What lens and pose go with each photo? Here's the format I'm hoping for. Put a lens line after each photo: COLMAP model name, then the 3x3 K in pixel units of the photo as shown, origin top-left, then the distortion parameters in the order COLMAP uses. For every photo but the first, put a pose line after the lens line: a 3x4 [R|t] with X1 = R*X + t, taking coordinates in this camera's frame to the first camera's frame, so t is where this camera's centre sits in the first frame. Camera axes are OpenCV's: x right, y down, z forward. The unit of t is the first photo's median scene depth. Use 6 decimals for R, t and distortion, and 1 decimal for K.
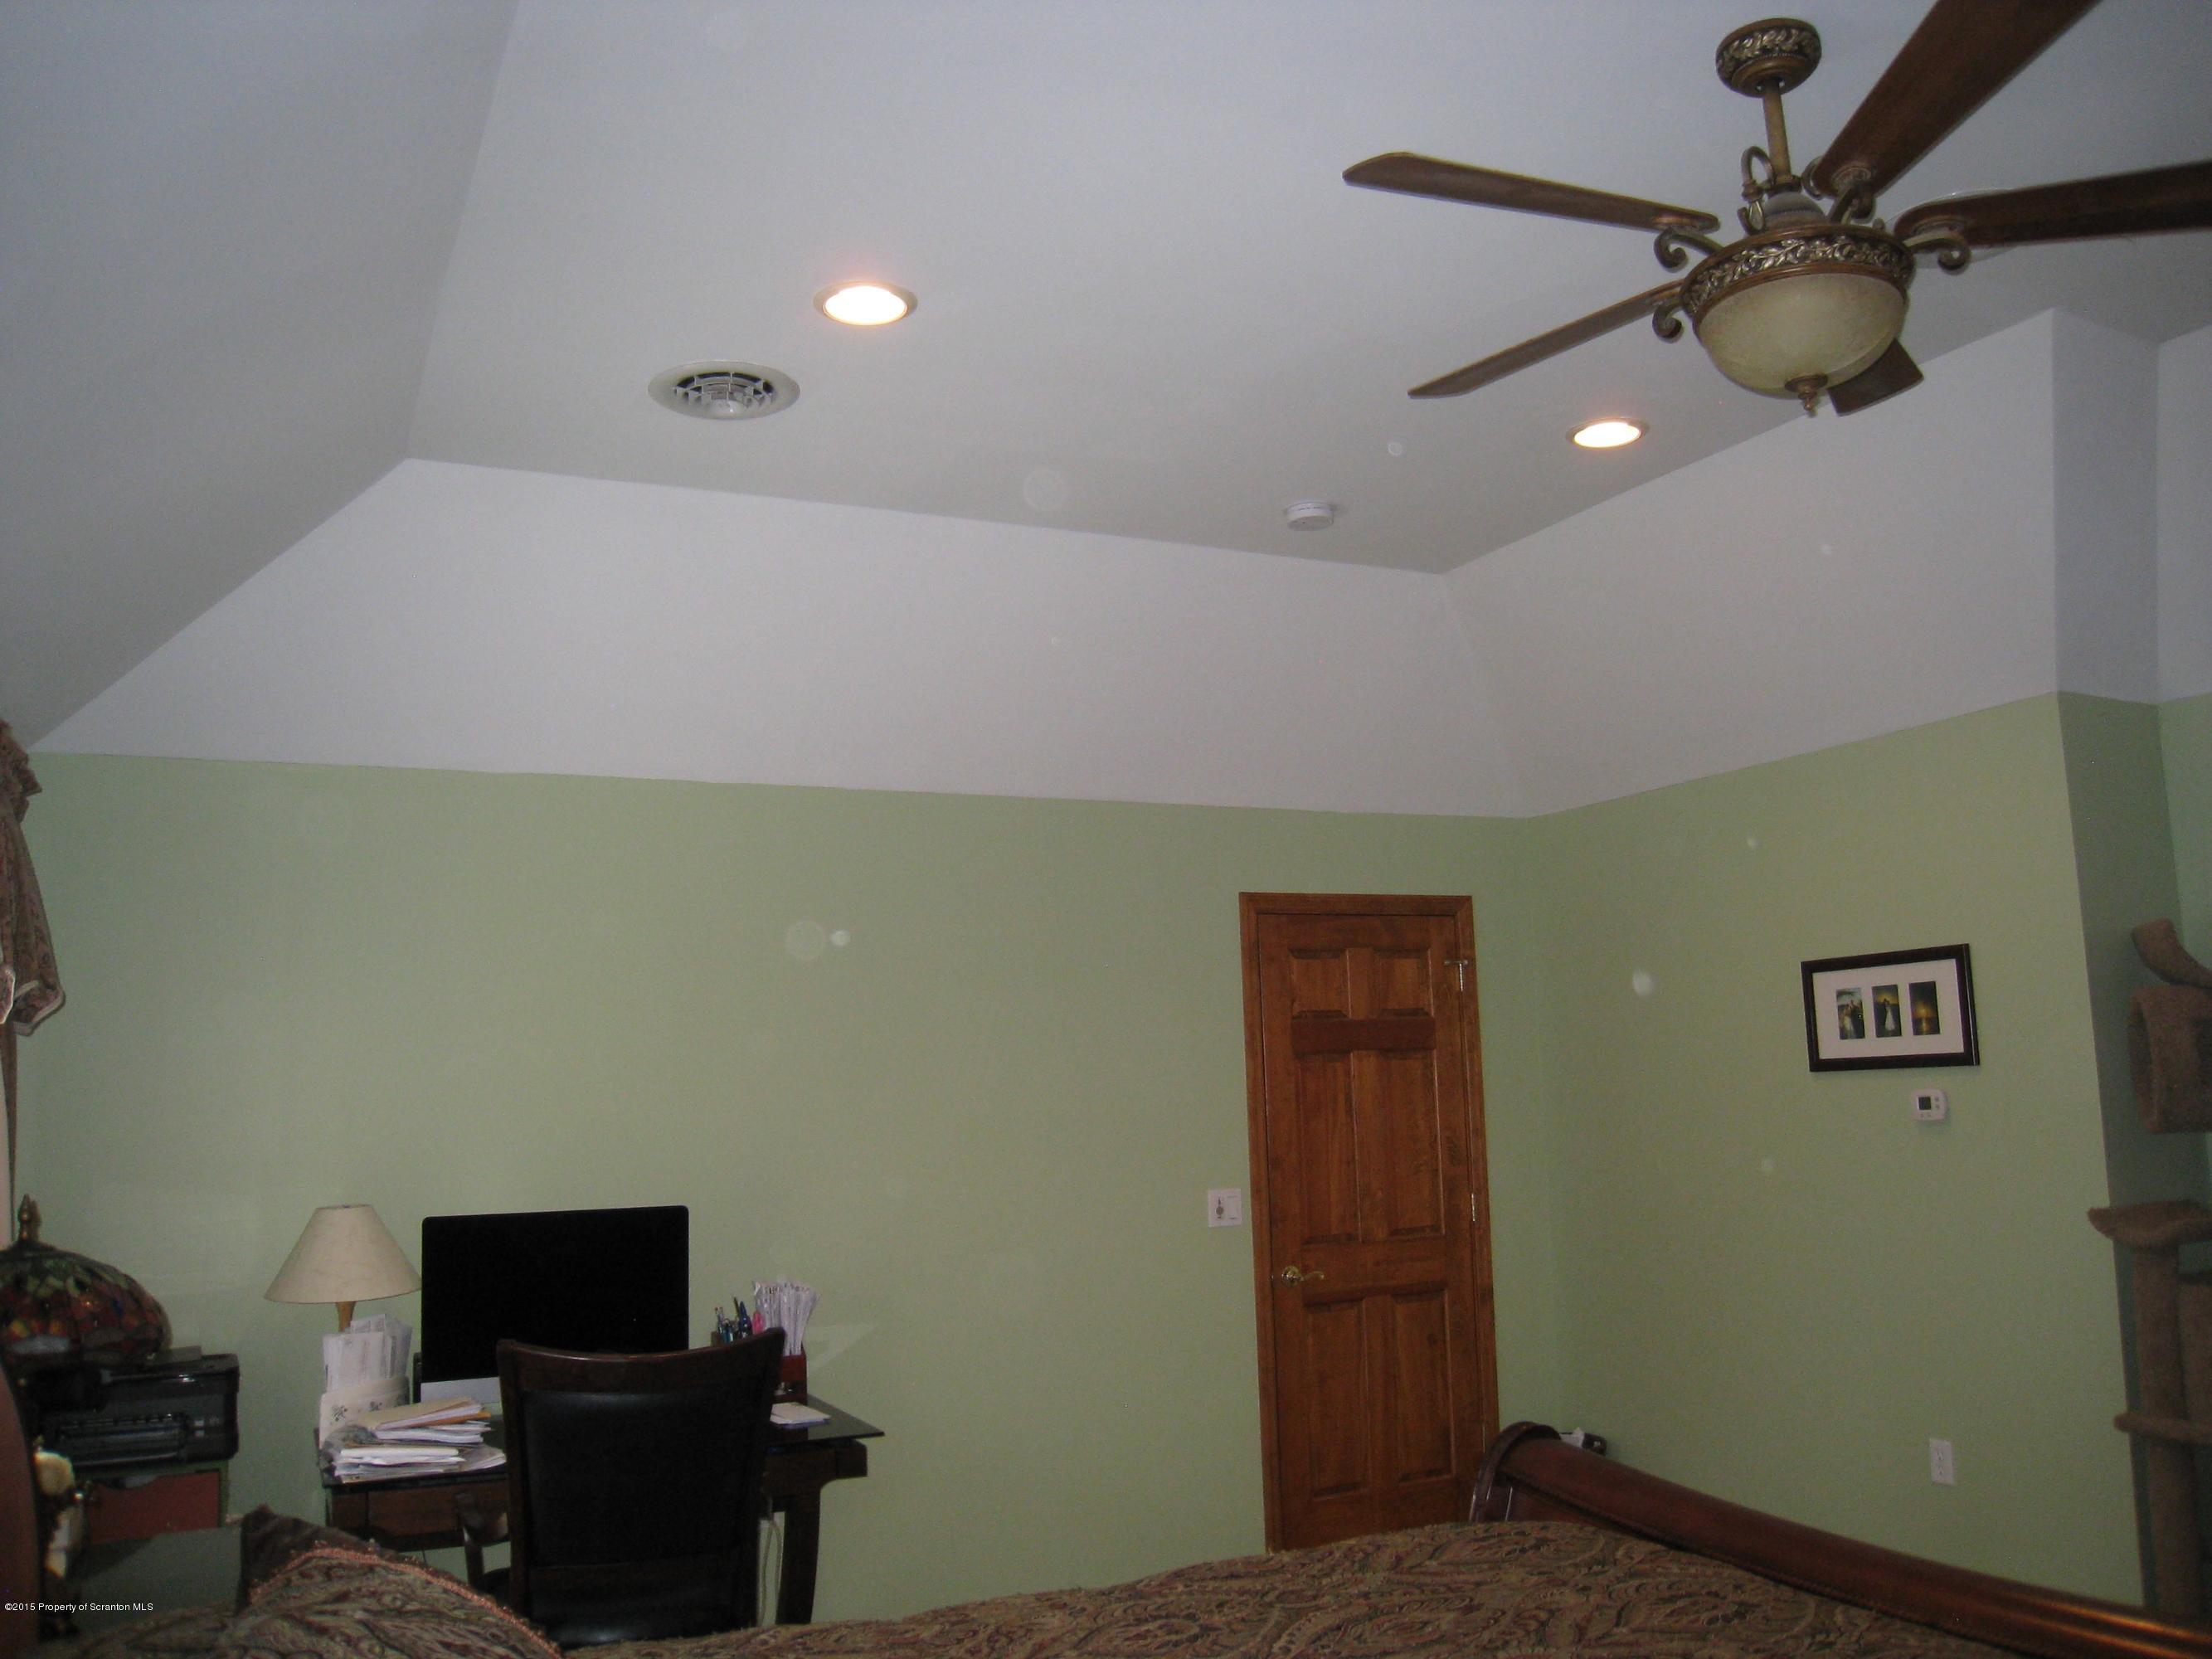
lens RADIAL K [[1811.1, 0, 1106.0], [0, 1811.1, 829.5], [0, 0, 1]] dist [-0.000814, -0.001212]
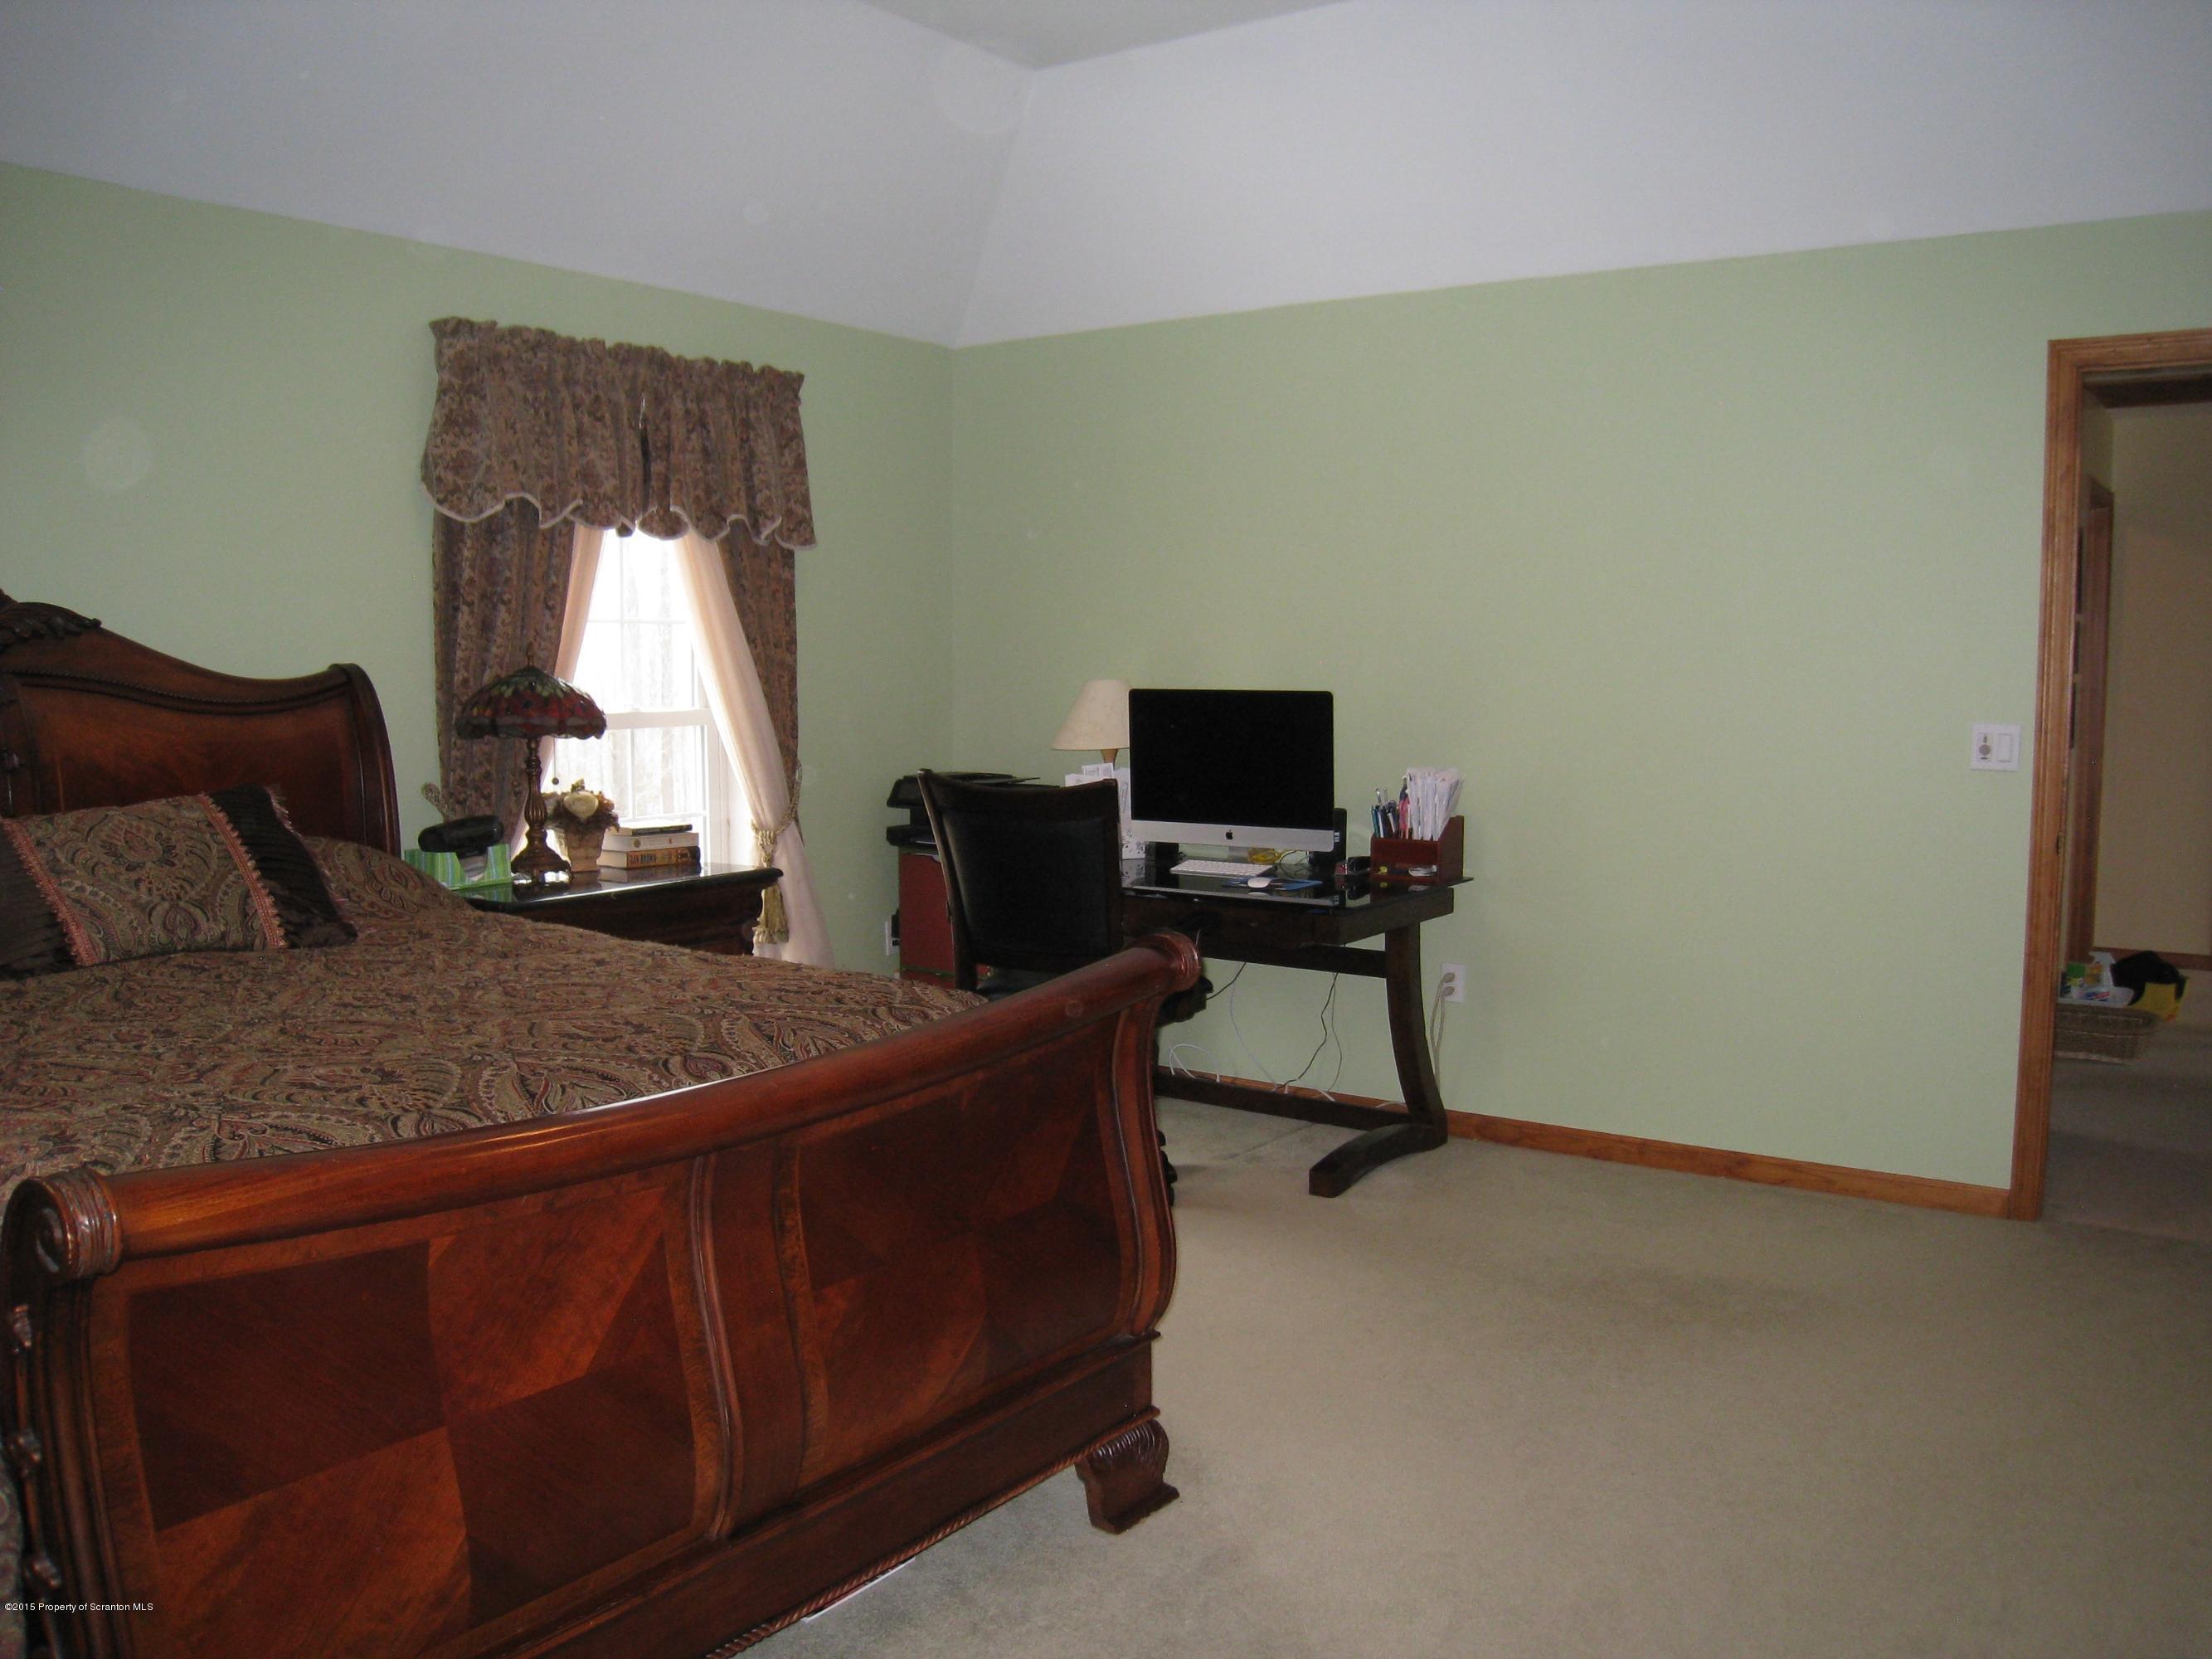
lens RADIAL K [[1811.1, 0, 1106.0], [0, 1811.1, 829.5], [0, 0, 1]] dist [-0.000814, -0.001212]
pose [[0.497541, 0.126222, -0.858208, 0.565552], [0.113509, 0.971376, 0.208672, 0.032046], [0.859982, -0.201237, 0.468972, 0.276983]]
